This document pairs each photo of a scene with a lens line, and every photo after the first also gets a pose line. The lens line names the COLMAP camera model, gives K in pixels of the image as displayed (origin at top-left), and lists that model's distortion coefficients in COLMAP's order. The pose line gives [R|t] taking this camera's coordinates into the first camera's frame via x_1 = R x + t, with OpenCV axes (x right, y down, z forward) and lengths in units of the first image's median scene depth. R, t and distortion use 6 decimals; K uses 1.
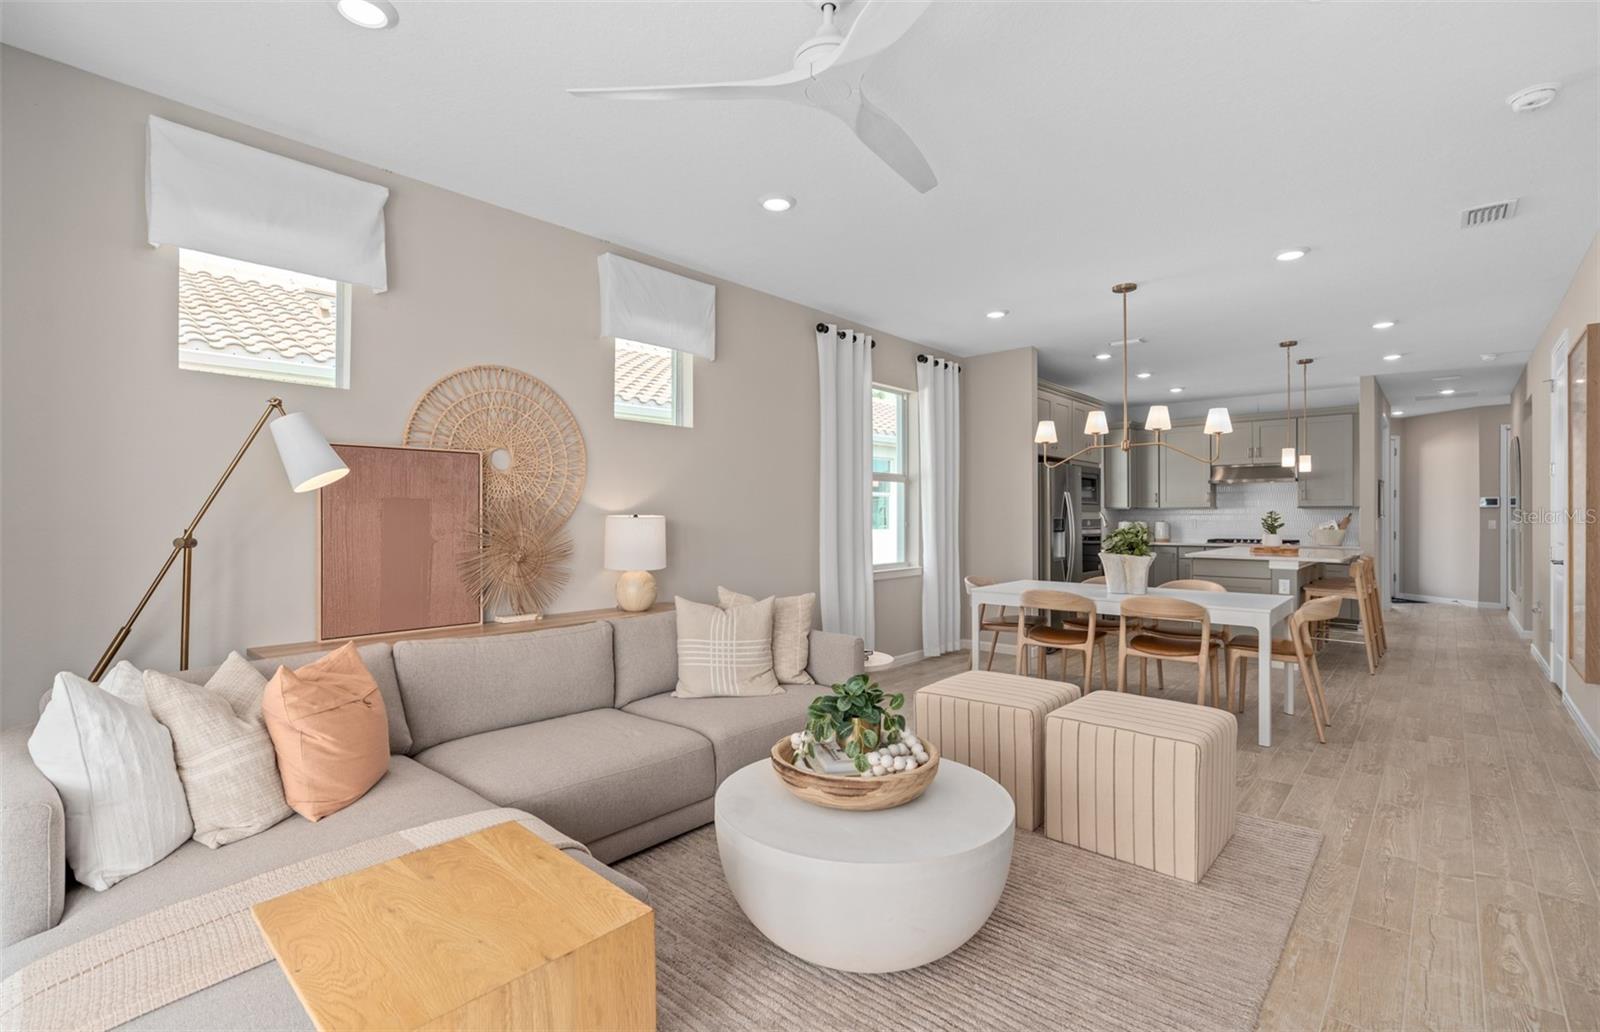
lens RADIAL K [[715.2, 0, 789.7], [0, 715.2, 515.8], [0, 0, 1]] dist [0.001868, 0.000279]
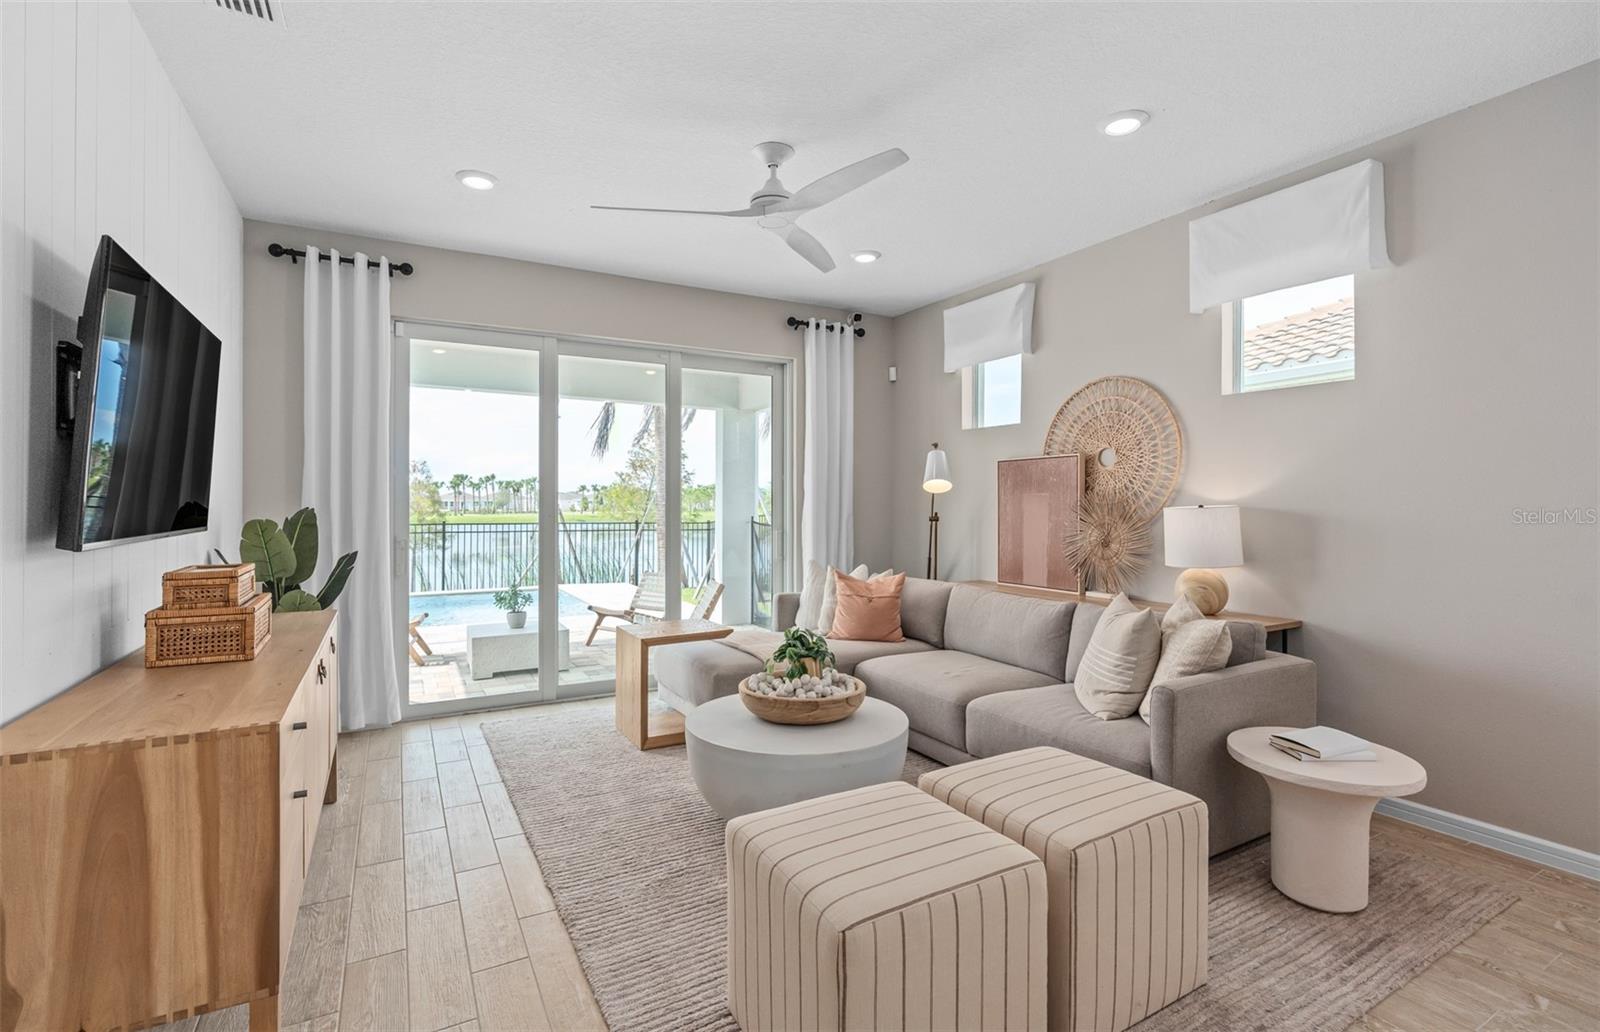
lens RADIAL K [[715.2, 0, 789.7], [0, 715.2, 515.8], [0, 0, 1]] dist [0.001868, 0.000279]
pose [[-0.307667, 0.015593, -0.951366, 1.193761], [-0.002265, 0.999851, 0.017120, -0.004258], [0.951491, 0.007422, -0.307586, 1.205950]]
